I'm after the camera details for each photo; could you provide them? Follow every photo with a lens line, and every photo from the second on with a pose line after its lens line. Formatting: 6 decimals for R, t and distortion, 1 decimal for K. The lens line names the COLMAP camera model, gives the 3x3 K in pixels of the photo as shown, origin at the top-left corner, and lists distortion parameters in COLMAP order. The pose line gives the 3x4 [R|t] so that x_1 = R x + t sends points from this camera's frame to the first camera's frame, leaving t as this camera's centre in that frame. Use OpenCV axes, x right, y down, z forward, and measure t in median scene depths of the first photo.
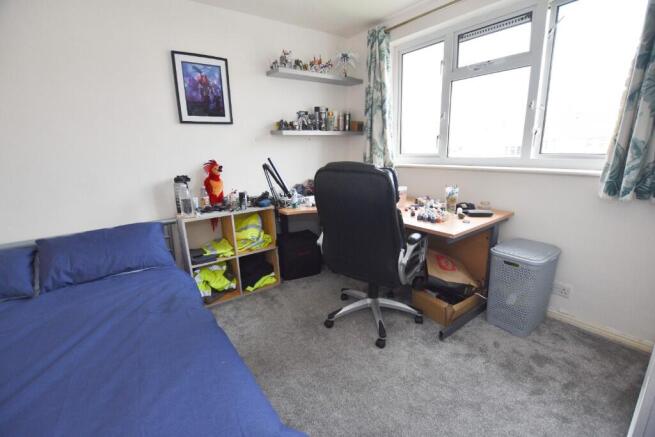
lens RADIAL K [[289.7, 0, 327.5], [0, 289.7, 218.5], [0, 0, 1]] dist [-0.028659, -0.000477]
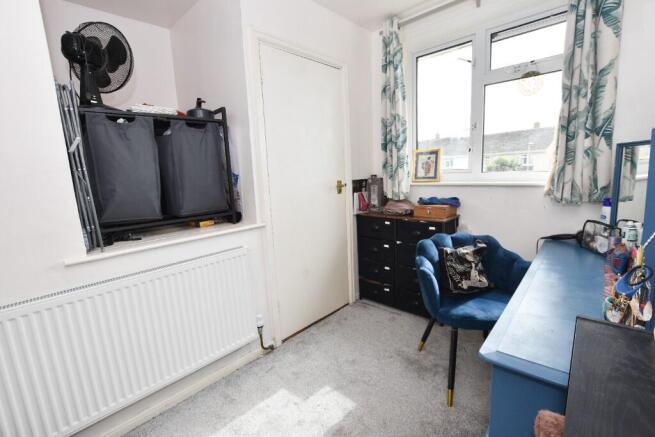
lens RADIAL K [[289.7, 0, 327.5], [0, 289.7, 218.5], [0, 0, 1]] dist [-0.028659, -0.000477]
pose [[0.982753, -0.045111, 0.179336, -0.228868], [0.059239, 0.995481, -0.074221, -0.030263], [-0.175177, 0.083565, 0.980984, 0.261346]]
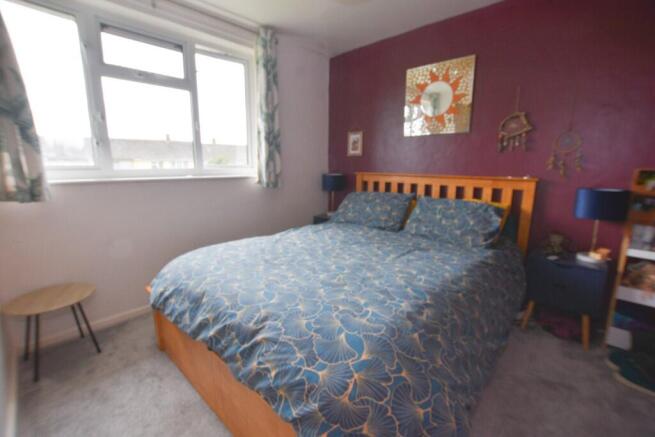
lens RADIAL K [[277.7, 0, 342.5], [0, 277.7, 215.6], [0, 0, 1]] dist [-0.008847, 0.000133]
pose [[-0.217005, -0.151438, 0.964352, -0.547959], [0.228608, 0.952537, 0.201025, -0.102010], [-0.949024, 0.264082, -0.172085, 0.610119]]
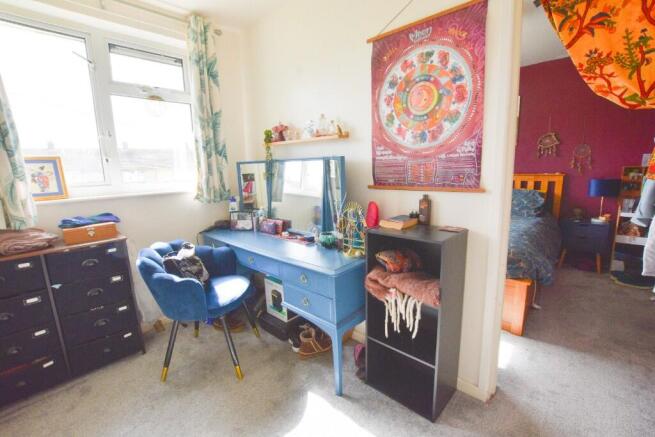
lens RADIAL K [[289.7, 0, 327.5], [0, 289.7, 218.5], [0, 0, 1]] dist [-0.028659, -0.000477]
pose [[-0.184635, -0.131117, 0.974022, -0.567963], [0.266561, 0.947231, 0.178039, -0.108489], [-0.945968, 0.292508, -0.139942, 0.636557]]
